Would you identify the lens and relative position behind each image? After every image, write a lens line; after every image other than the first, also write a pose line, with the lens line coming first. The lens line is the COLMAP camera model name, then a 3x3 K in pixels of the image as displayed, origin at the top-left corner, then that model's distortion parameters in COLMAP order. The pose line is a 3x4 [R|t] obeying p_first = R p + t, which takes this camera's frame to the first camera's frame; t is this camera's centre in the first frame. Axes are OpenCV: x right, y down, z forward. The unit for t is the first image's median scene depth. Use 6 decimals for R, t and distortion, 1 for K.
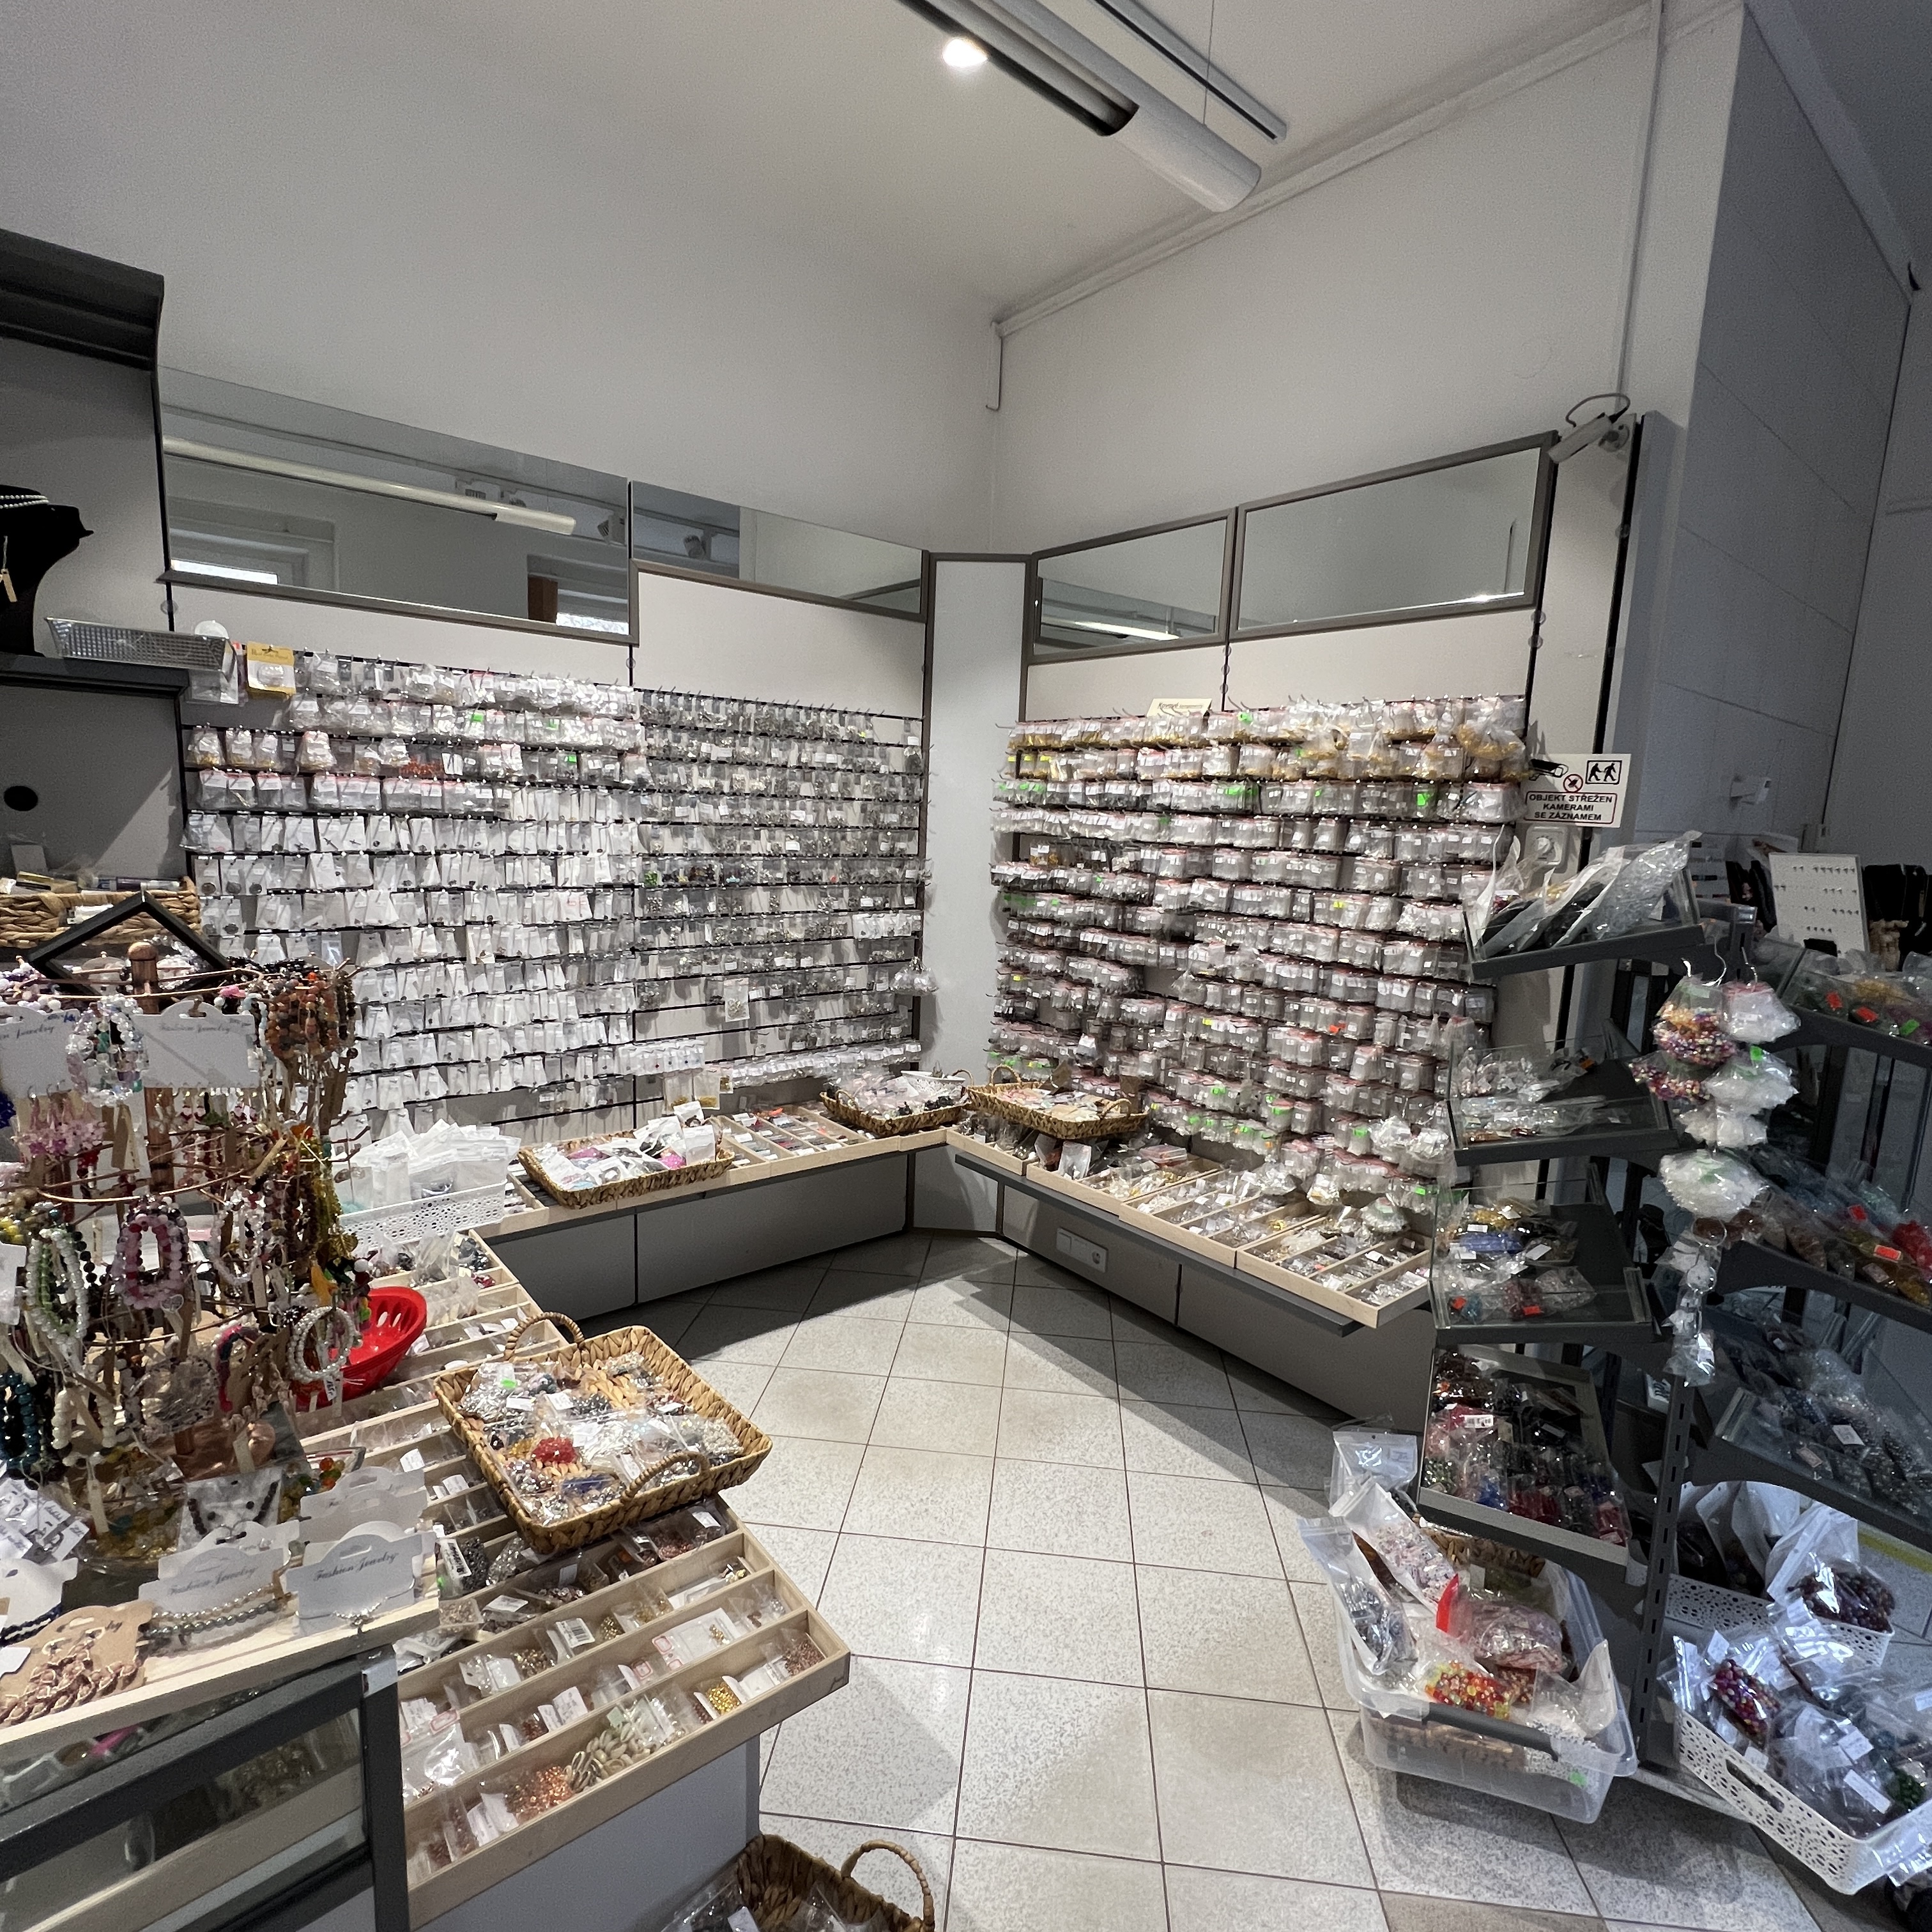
lens RADIAL K [[1031.0, 0, 969.9], [0, 1031.0, 963.1], [0, 0, 1]] dist [-0.002432, 0.000833]
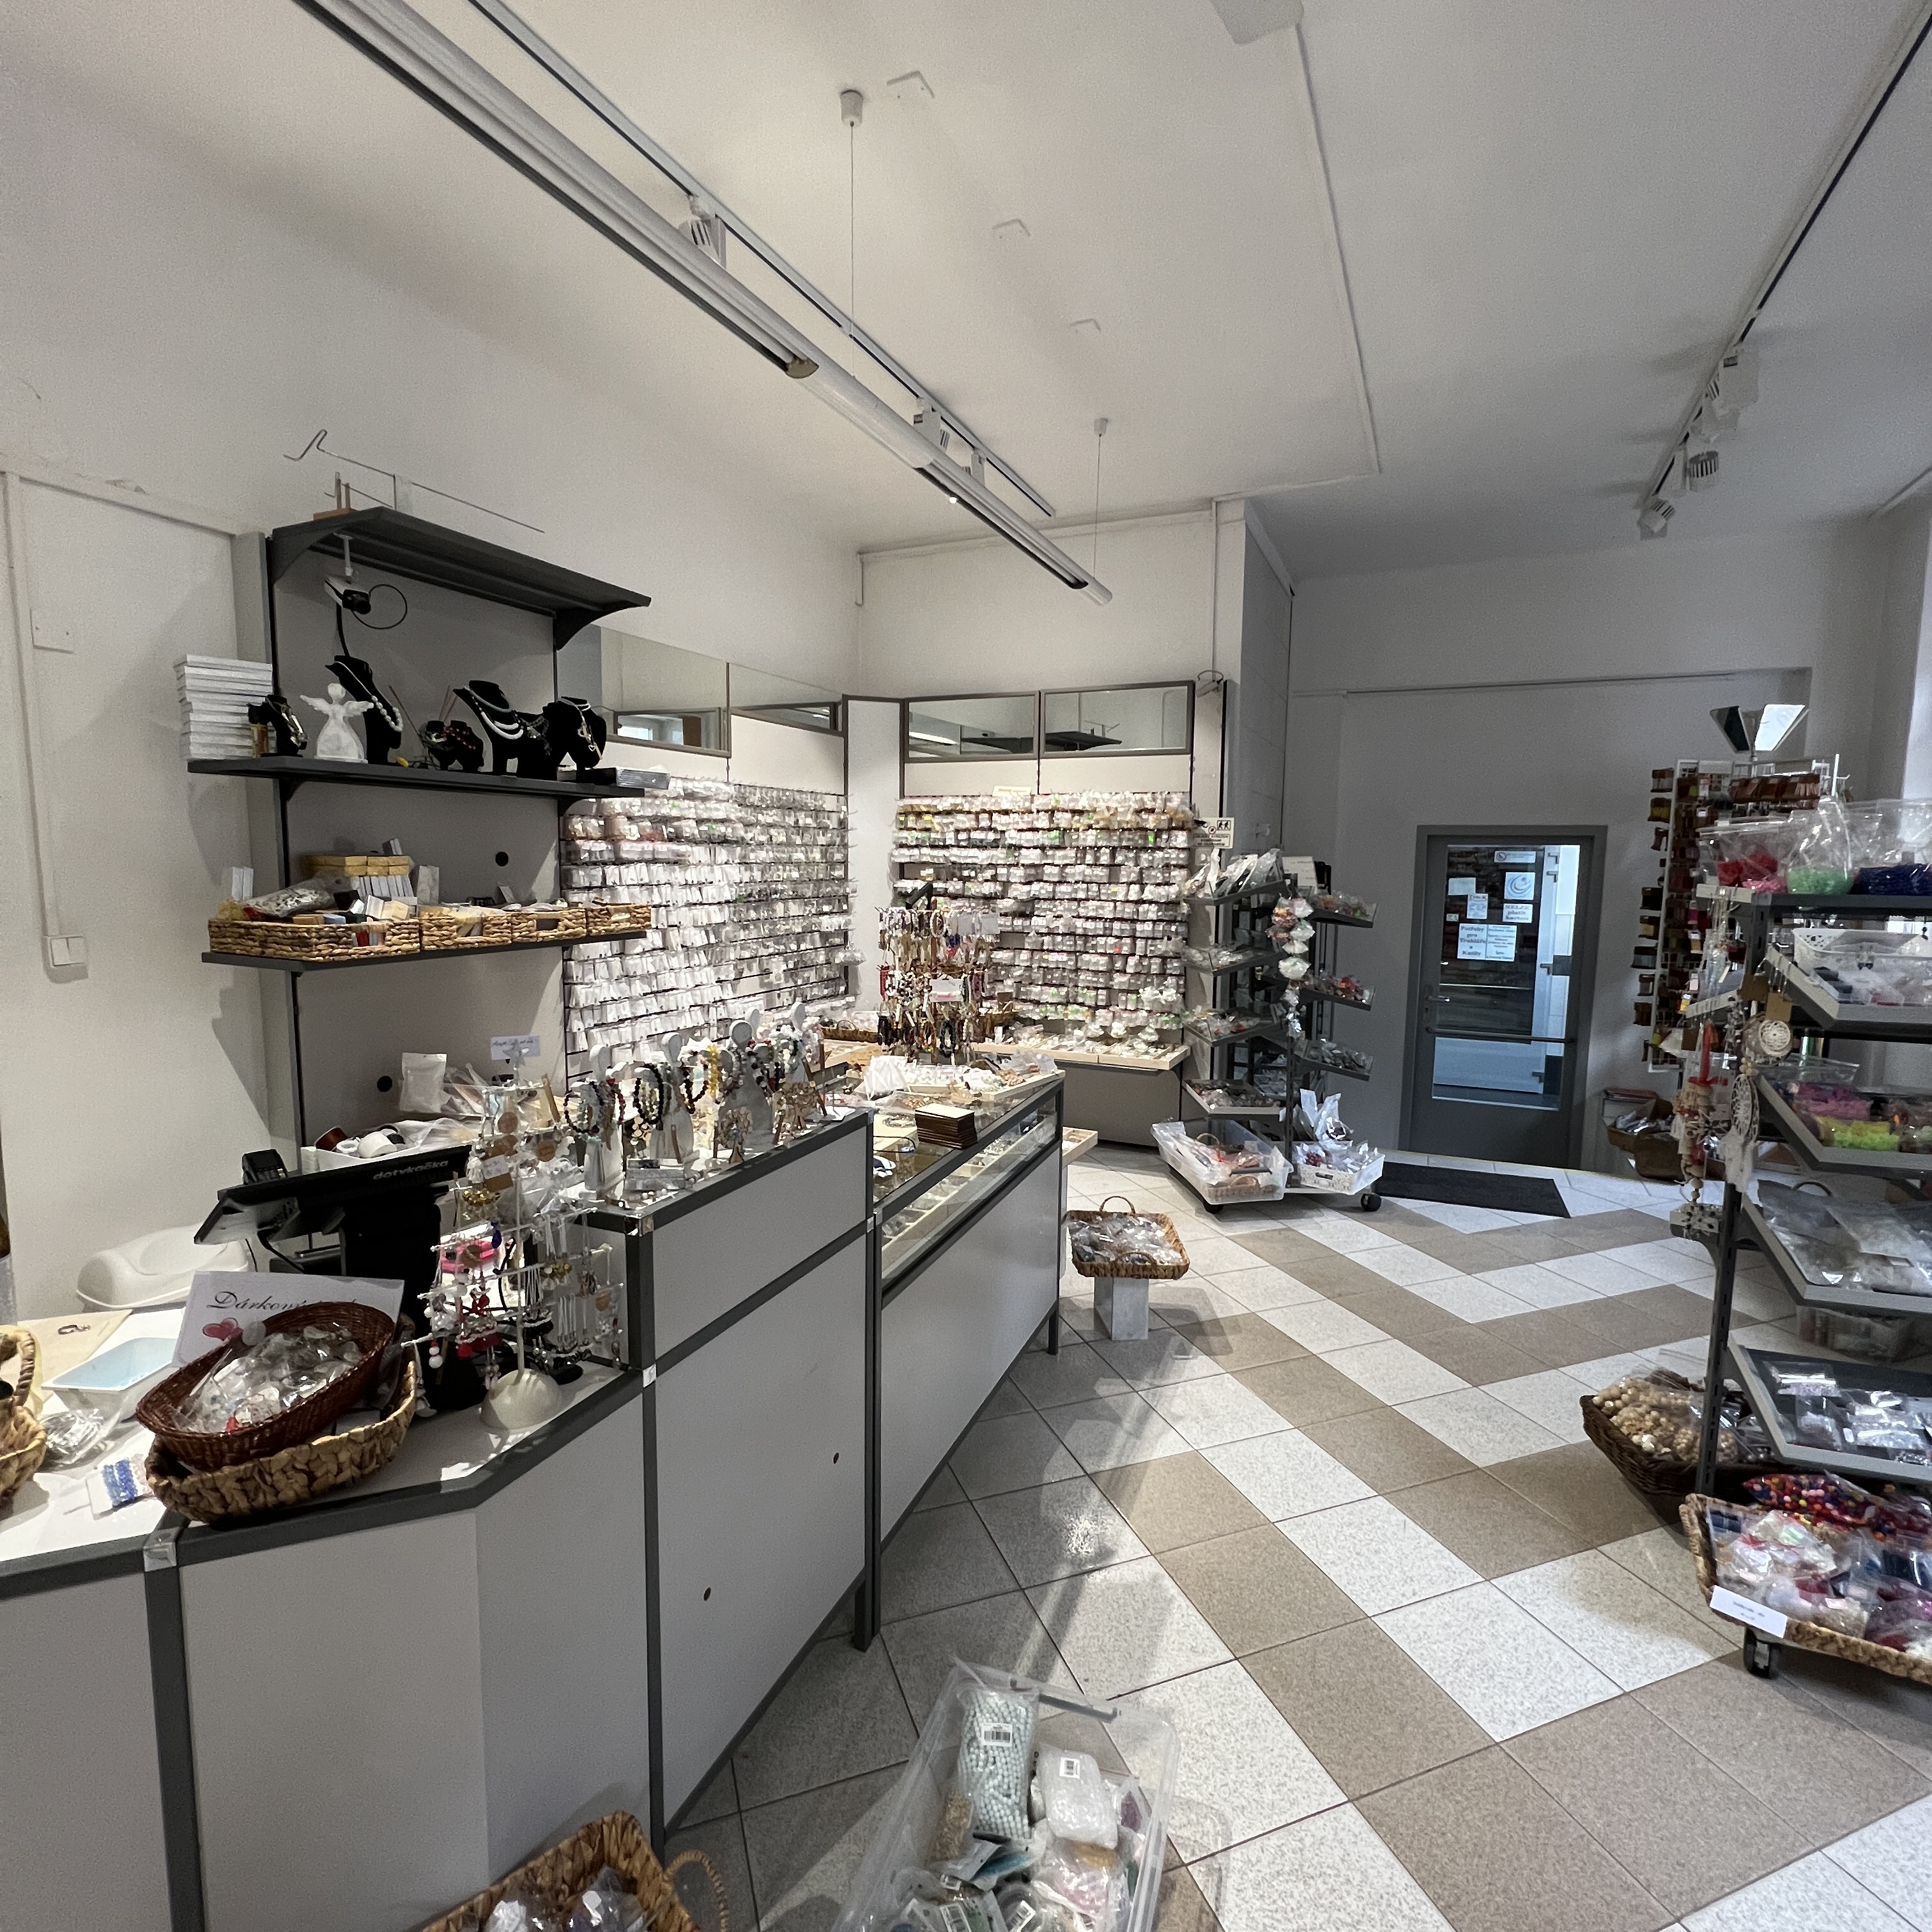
lens RADIAL K [[1037.6, 0, 964.5], [0, 1037.6, 965.1], [0, 0, 1]] dist [0.000017, -0.000425]
pose [[0.900733, -0.077984, 0.427316, -0.767667], [0.091548, 0.995737, -0.011255, 0.084988], [-0.424617, 0.049258, 0.904032, -0.704187]]
